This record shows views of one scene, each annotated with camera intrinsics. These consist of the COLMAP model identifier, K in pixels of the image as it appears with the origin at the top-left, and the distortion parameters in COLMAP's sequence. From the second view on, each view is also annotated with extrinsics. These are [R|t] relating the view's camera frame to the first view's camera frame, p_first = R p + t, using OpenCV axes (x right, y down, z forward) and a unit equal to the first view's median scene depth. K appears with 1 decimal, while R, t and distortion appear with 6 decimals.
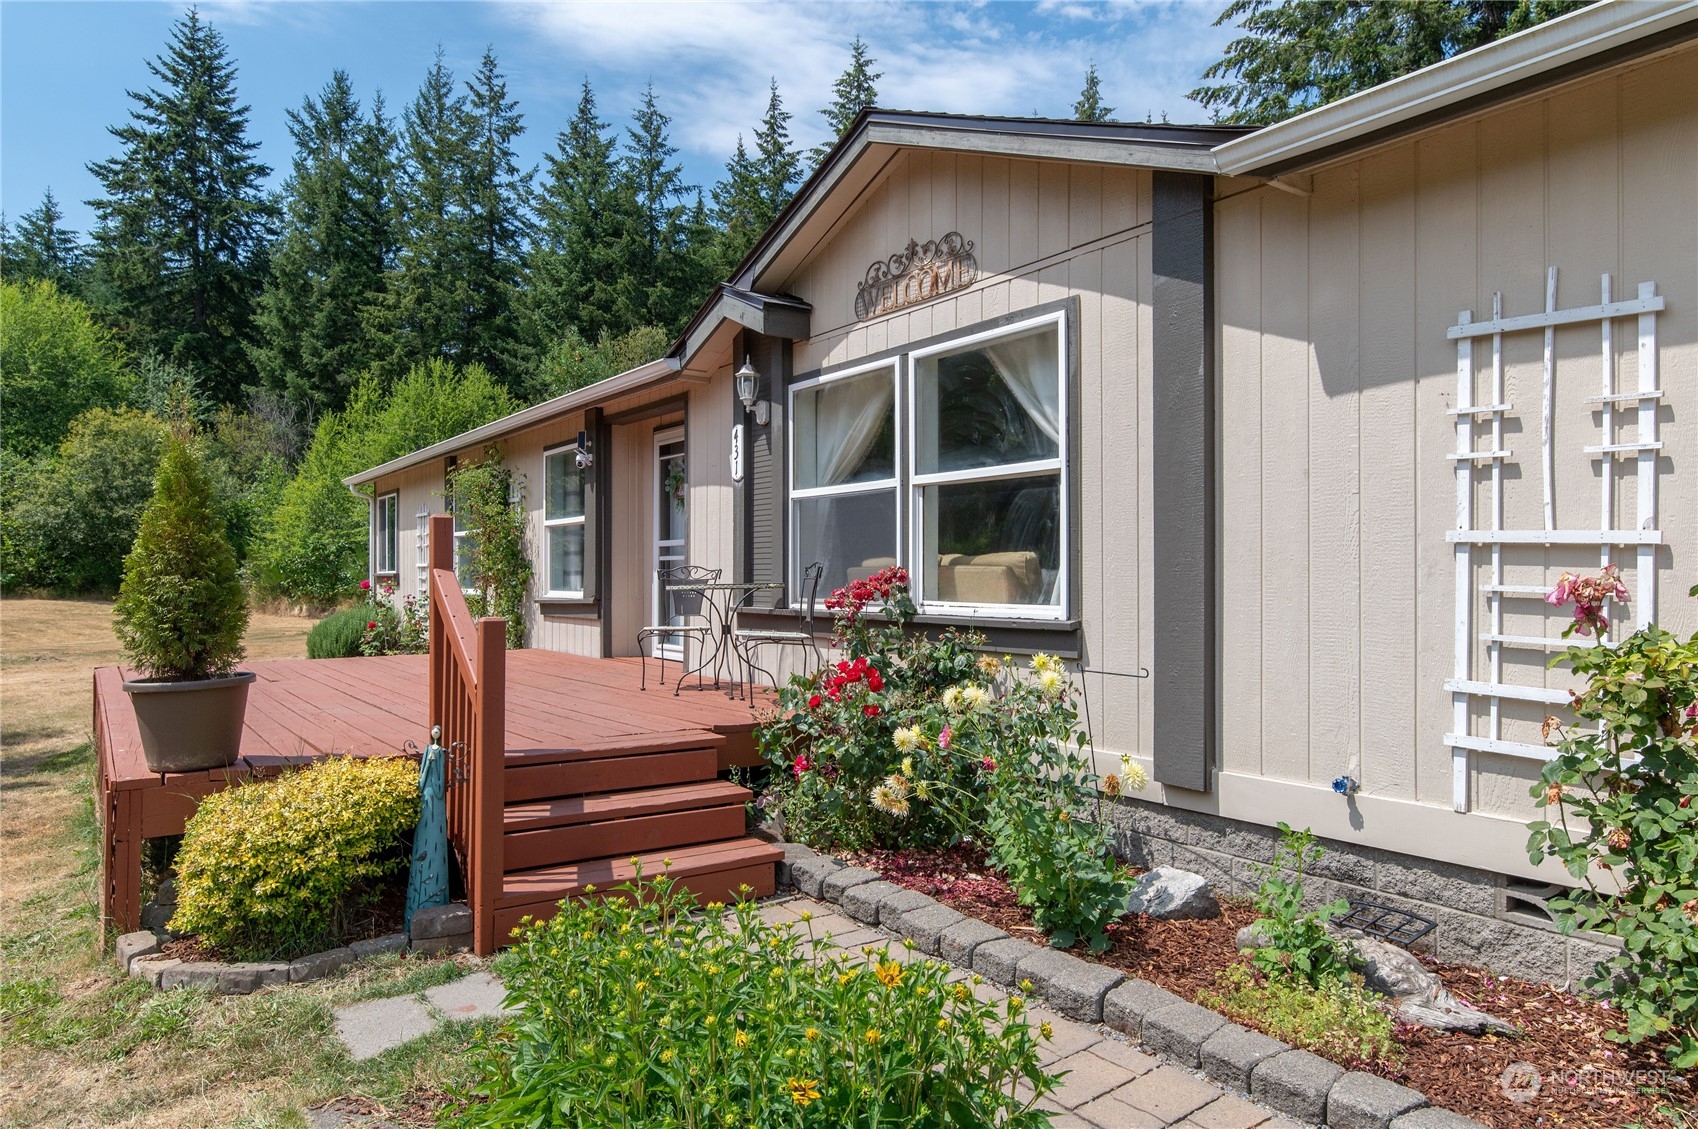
lens RADIAL K [[1086.6, 0, 890.8], [0, 1086.6, 556.9], [0, 0, 1]] dist [0.001067, -0.000511]
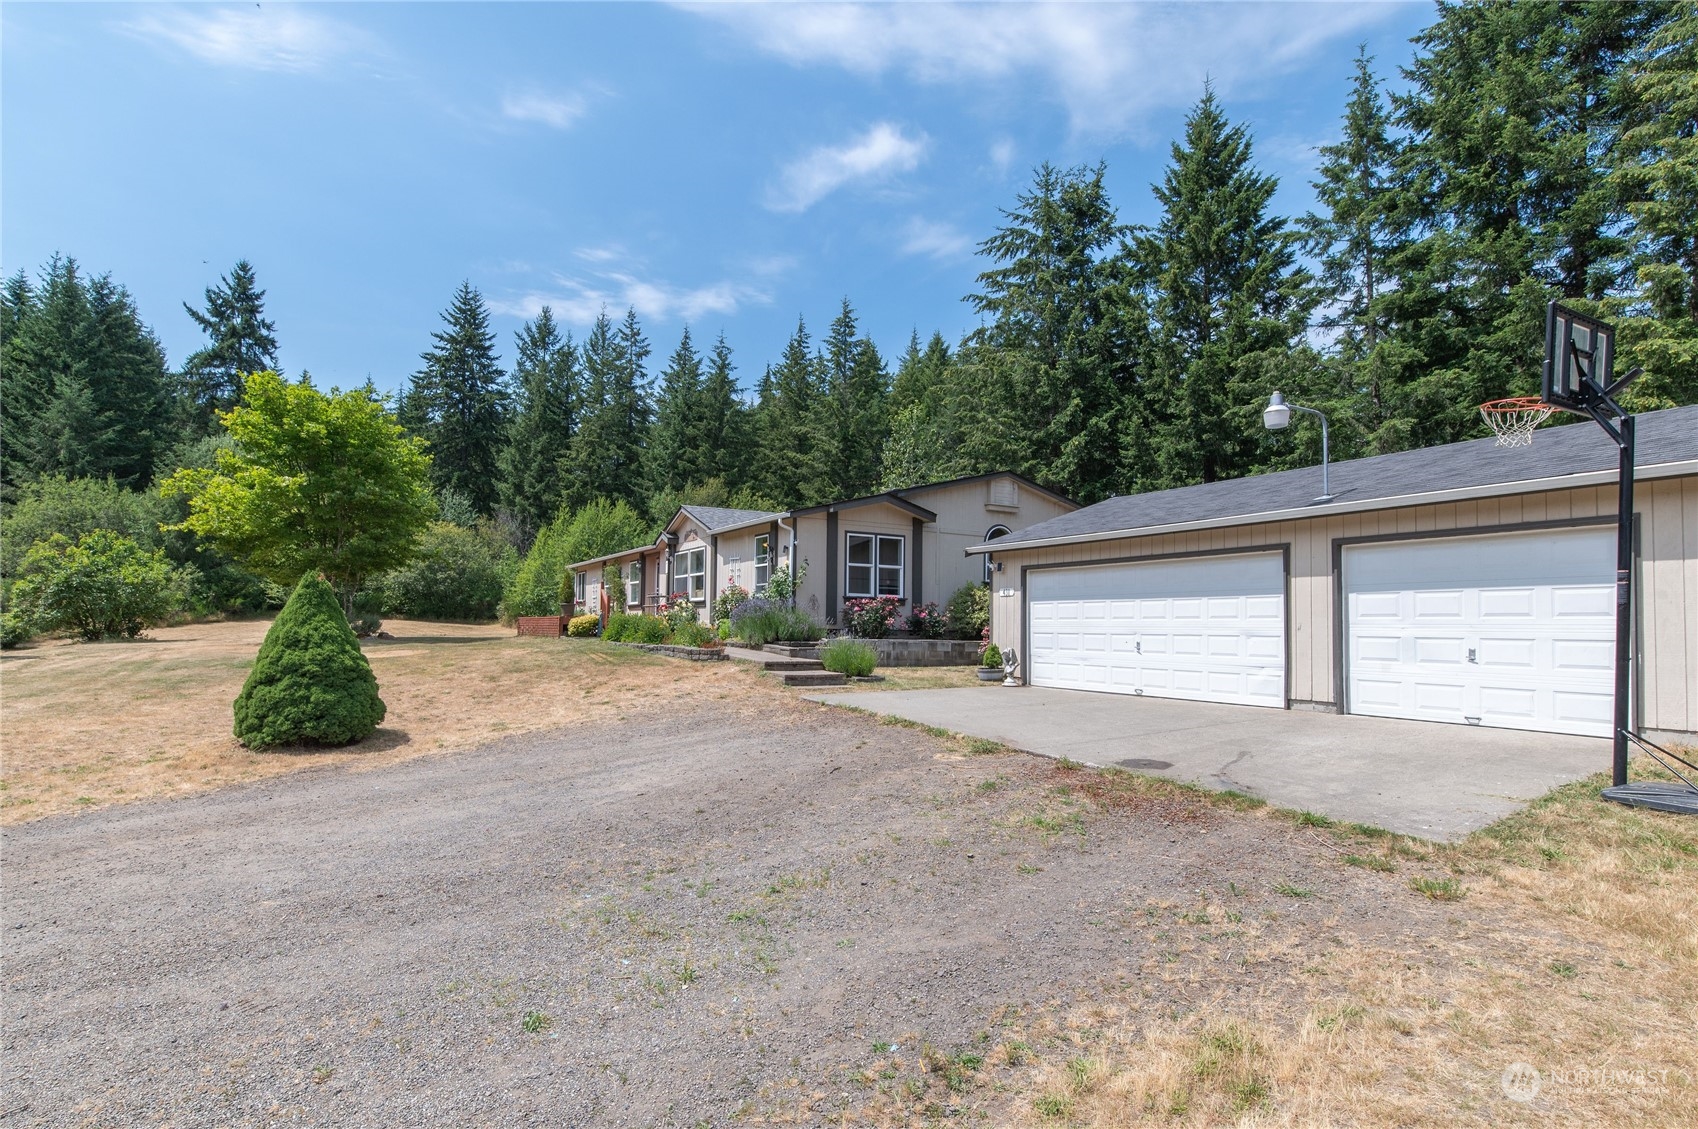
lens RADIAL K [[831.4, 0, 837.9], [0, 831.4, 576.2], [0, 0, 1]] dist [-0.001406, 0.000282]
pose [[0.993982, 0.010169, -0.109070, 0.102347], [-0.014979, 0.998947, -0.043368, 0.008499], [0.108514, 0.044741, 0.993088, -0.253800]]
